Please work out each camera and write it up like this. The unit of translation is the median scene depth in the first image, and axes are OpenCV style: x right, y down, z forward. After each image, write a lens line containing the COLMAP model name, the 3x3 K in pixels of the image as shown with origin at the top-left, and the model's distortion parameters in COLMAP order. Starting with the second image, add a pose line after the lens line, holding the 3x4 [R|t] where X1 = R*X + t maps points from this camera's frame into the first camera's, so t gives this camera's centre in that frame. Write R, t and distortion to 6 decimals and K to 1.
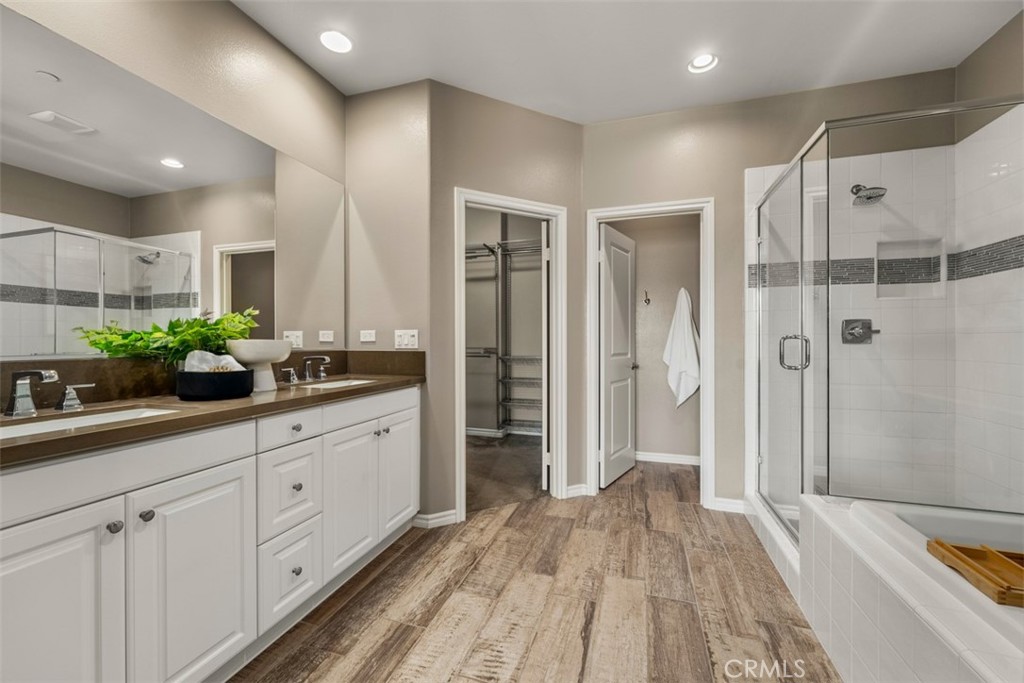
lens RADIAL K [[416.0, 0, 510.5], [0, 416.0, 341.1], [0, 0, 1]] dist [-0.001001, -0.000033]
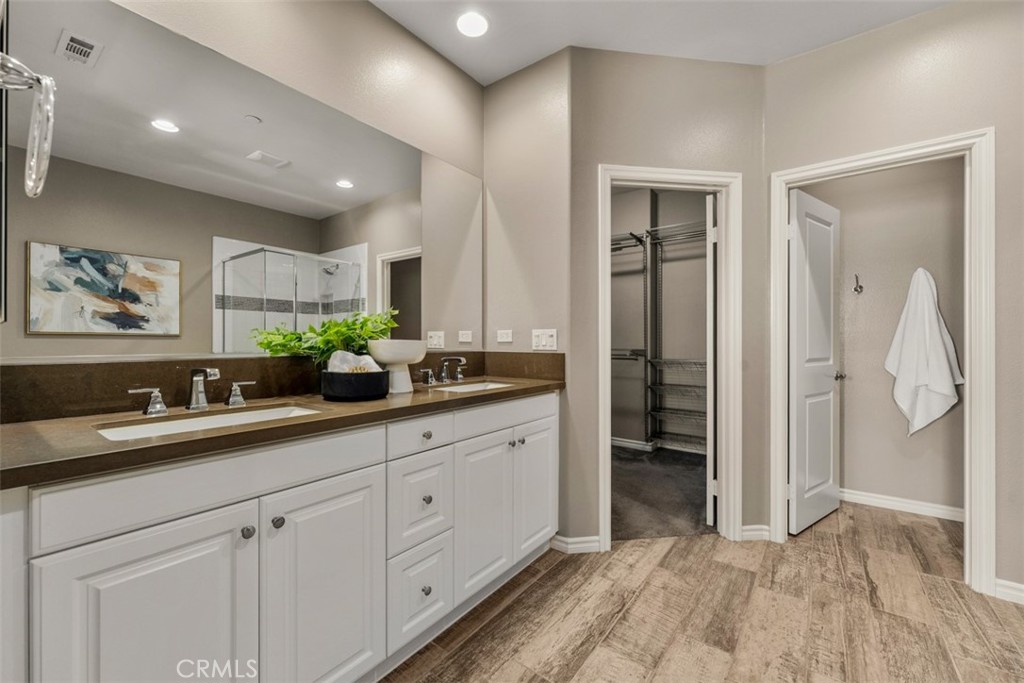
lens RADIAL K [[416.0, 0, 510.5], [0, 416.0, 341.1], [0, 0, 1]] dist [-0.001001, -0.000033]
pose [[0.944483, 0.001610, -0.328556, -0.022548], [-0.002144, 0.999997, -0.001262, 0.000047], [0.328553, 0.001897, 0.944484, 0.121946]]
